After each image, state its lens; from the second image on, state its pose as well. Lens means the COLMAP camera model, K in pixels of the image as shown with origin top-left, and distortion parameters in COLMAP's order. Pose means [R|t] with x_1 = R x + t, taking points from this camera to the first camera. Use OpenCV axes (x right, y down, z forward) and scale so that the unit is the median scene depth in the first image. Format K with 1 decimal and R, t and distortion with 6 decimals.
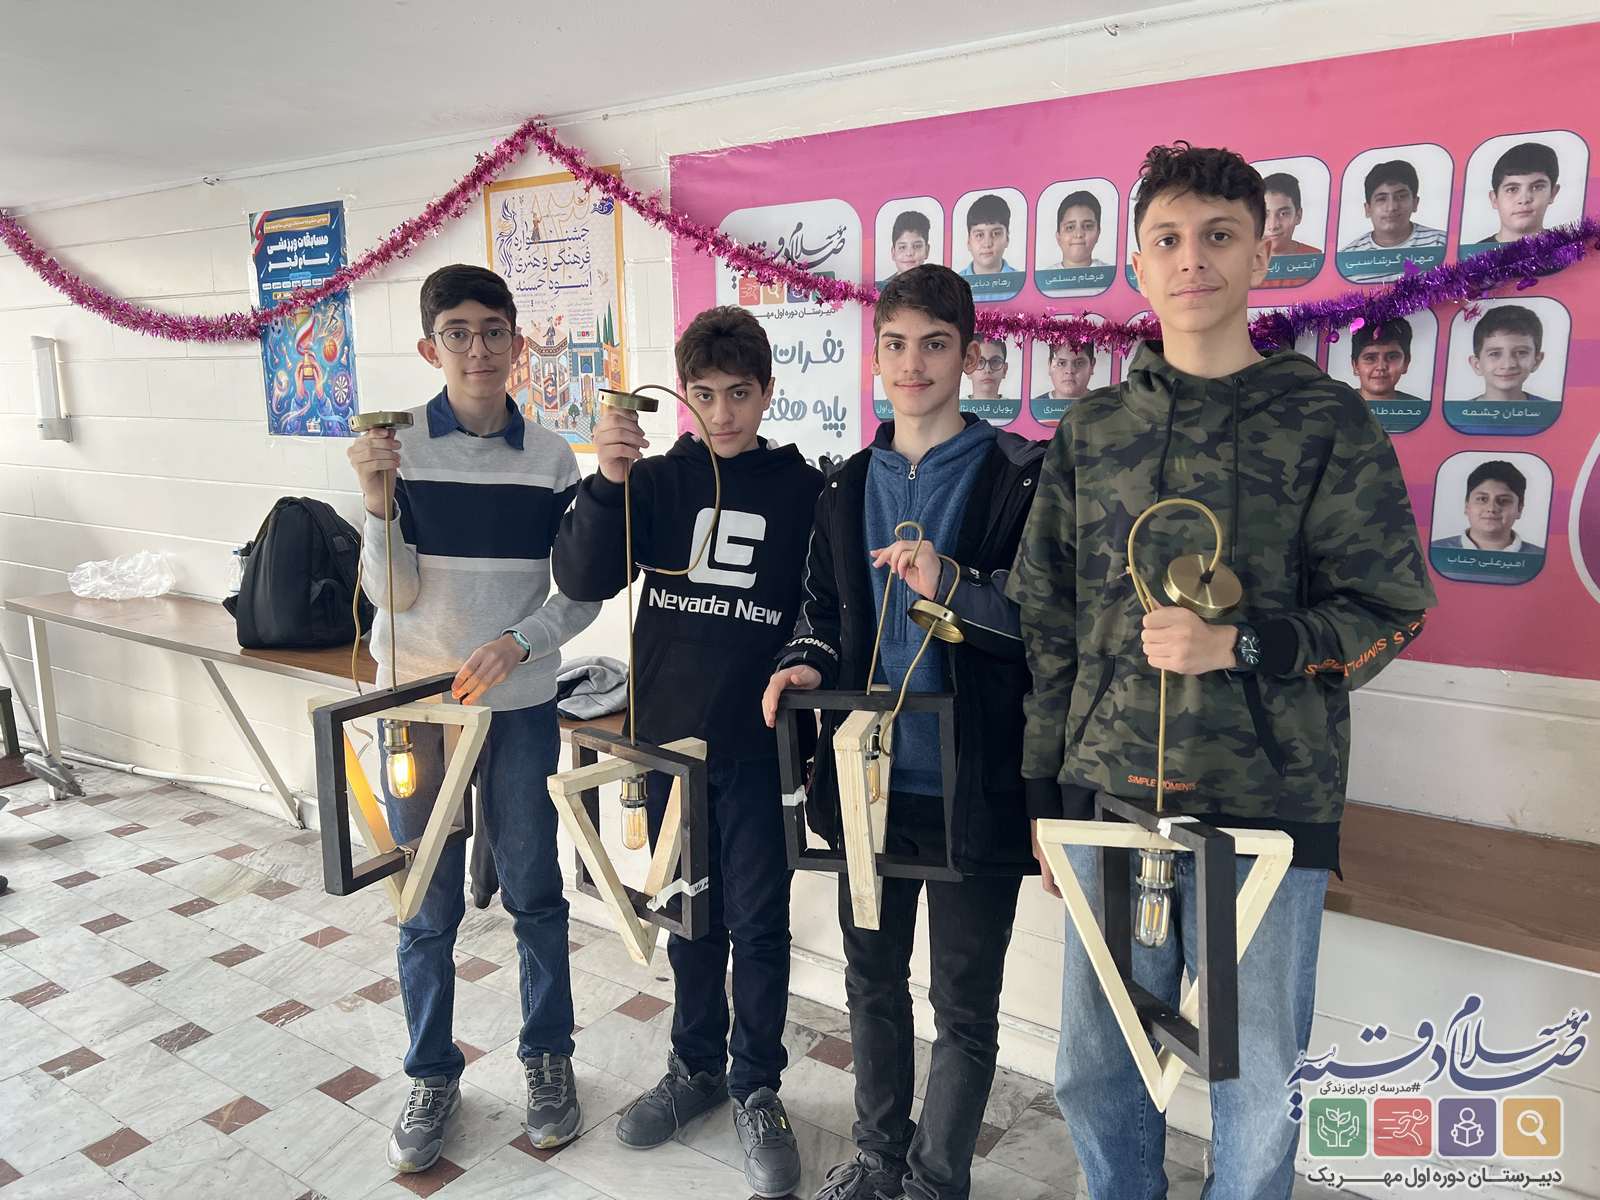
lens RADIAL K [[1223.4, 0, 793.1], [0, 1223.4, 601.9], [0, 0, 1]] dist [0.009998, -0.006449]
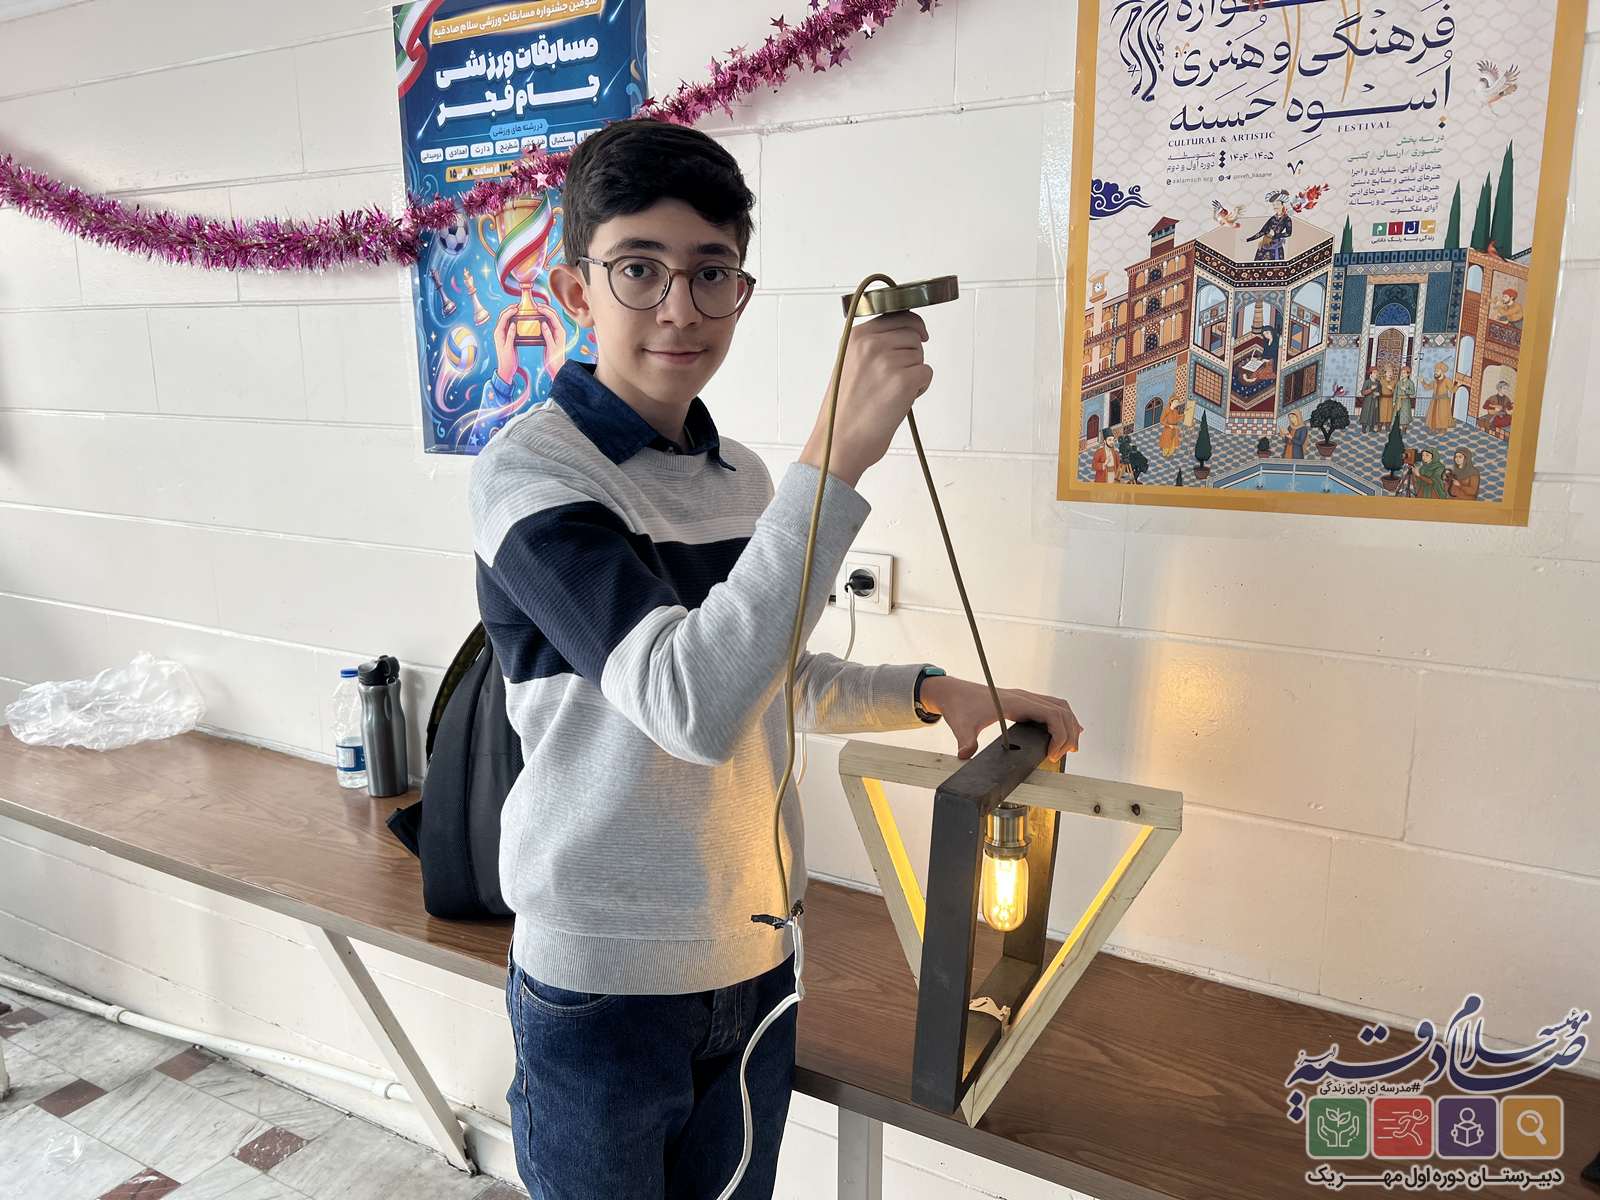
lens RADIAL K [[1265.5, 0, 805.8], [0, 1265.5, 598.0], [0, 0, 1]] dist [0.010863, -0.007635]
pose [[0.997011, -0.017389, 0.075283, -0.327143], [0.015960, 0.999682, 0.019542, -0.088064], [-0.075599, -0.018282, 0.996971, 0.484658]]
